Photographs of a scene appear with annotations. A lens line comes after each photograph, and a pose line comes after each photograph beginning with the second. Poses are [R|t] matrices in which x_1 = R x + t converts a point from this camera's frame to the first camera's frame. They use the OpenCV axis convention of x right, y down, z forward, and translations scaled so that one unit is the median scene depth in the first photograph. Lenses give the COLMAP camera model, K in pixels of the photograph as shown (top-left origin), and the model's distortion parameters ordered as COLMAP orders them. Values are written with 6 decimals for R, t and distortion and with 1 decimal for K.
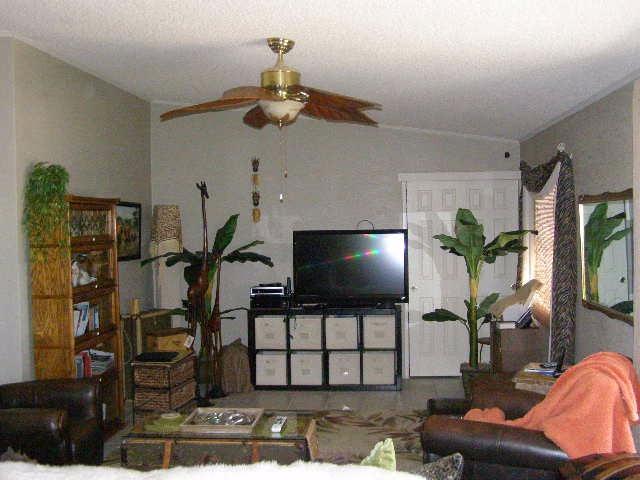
lens RADIAL K [[722.9, 0, 320.0], [0, 722.9, 240.0], [0, 0, 1]] dist [-0.200390, 0.332274]
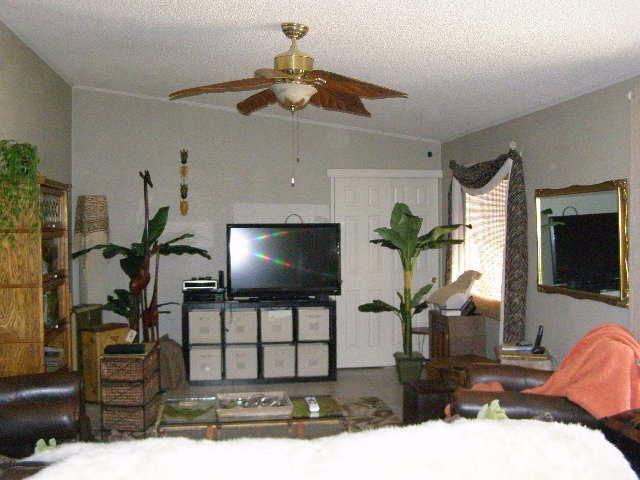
lens RADIAL K [[722.9, 0, 320.0], [0, 722.9, 240.0], [0, 0, 1]] dist [-0.200390, 0.332274]
pose [[0.971891, 0.007035, 0.235325, -0.154509], [-0.004869, 0.999940, -0.009783, 0.019818], [-0.235380, 0.008362, 0.971867, 0.009318]]
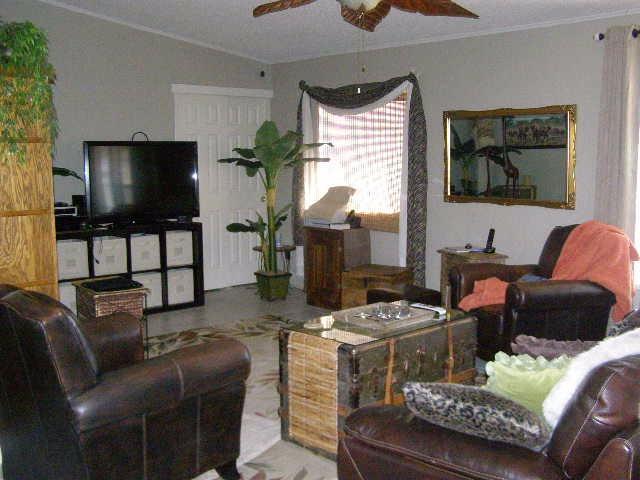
lens RADIAL K [[722.9, 0, 320.0], [0, 722.9, 240.0], [0, 0, 1]] dist [-0.200390, 0.332274]
pose [[0.682957, -0.070895, 0.727010, -0.501072], [0.007931, 0.995940, 0.089670, 0.033680], [-0.730415, -0.055475, 0.680747, 0.220616]]
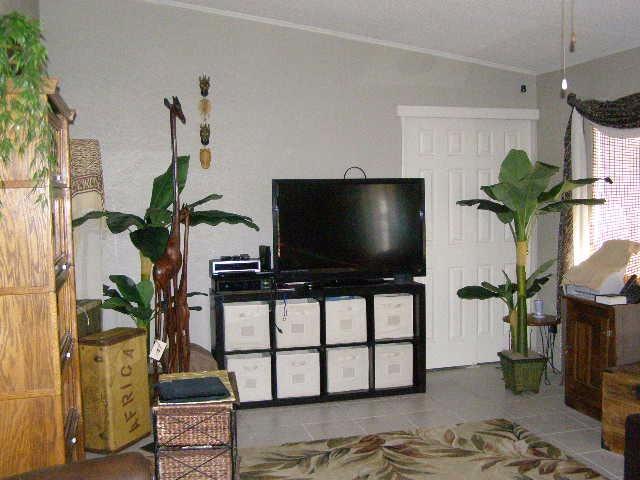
lens RADIAL K [[722.9, 0, 320.0], [0, 722.9, 240.0], [0, 0, 1]] dist [-0.200390, 0.332274]
pose [[0.939499, -0.021044, 0.341904, -0.249038], [0.008461, 0.999232, 0.038254, 0.020877], [-0.342447, -0.033047, 0.938956, 0.346152]]
